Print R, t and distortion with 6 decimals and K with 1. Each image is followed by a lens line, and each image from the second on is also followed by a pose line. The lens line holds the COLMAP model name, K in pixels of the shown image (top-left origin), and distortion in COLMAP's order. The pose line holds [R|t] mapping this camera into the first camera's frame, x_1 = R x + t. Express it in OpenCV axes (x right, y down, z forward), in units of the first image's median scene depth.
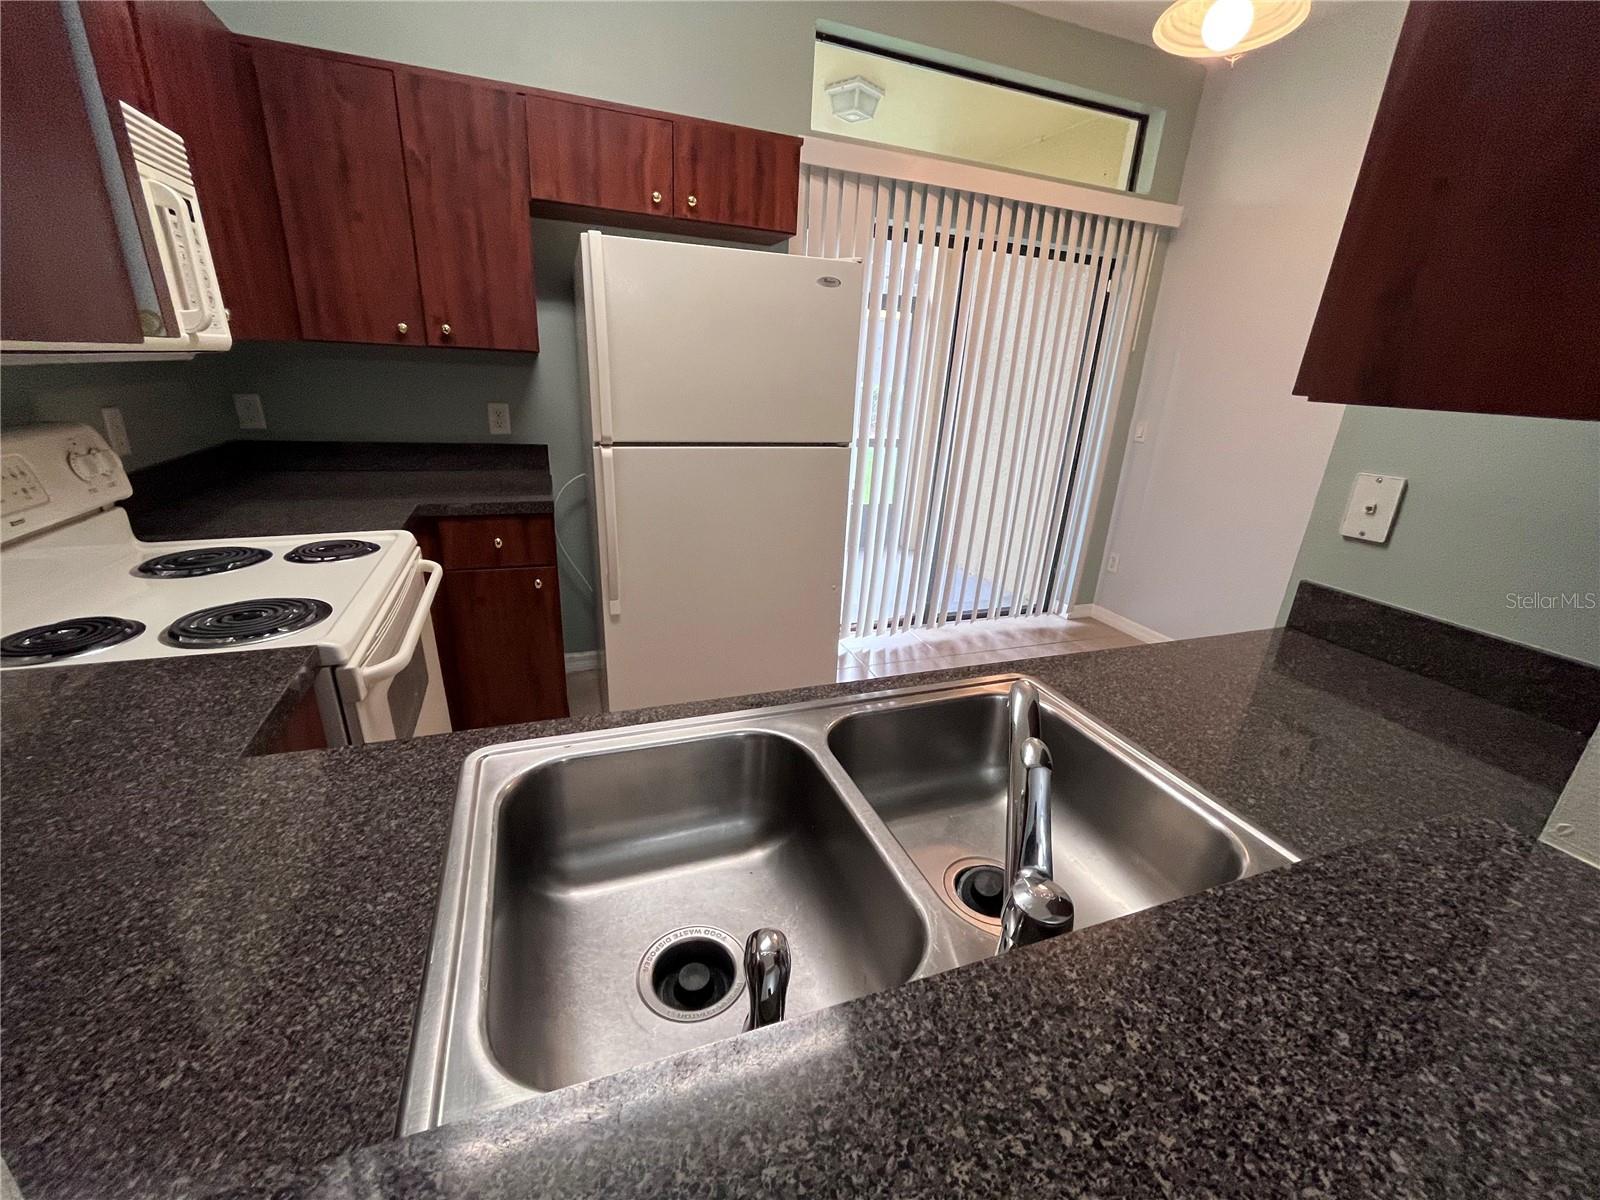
lens RADIAL K [[651.2, 0, 800.0], [0, 651.2, 600.0], [0, 0, 1]] dist [-0.011179, 0.000063]
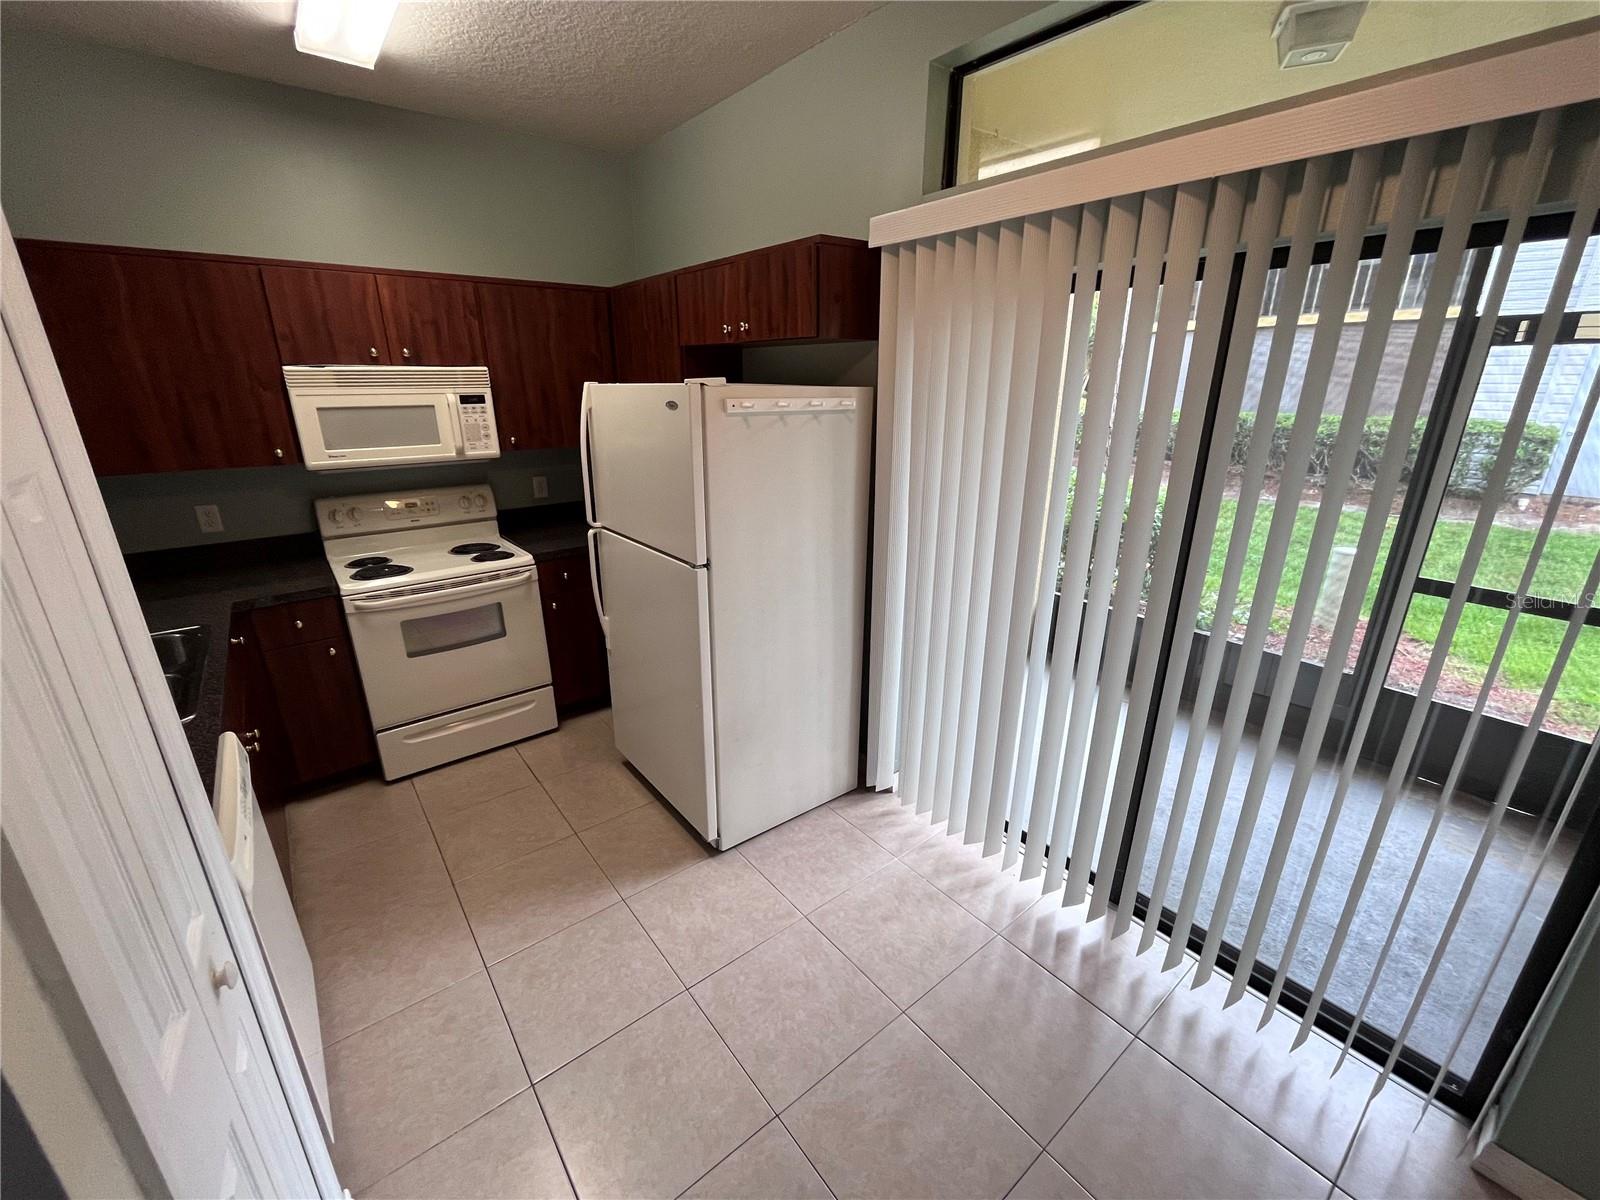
lens RADIAL K [[651.2, 0, 800.0], [0, 651.2, 600.0], [0, 0, 1]] dist [-0.011179, 0.000063]
pose [[0.301811, 0.256526, -0.918207, 0.961457], [-0.311030, 0.936917, 0.159519, -0.393583], [0.901205, 0.237445, 0.362559, 0.803668]]
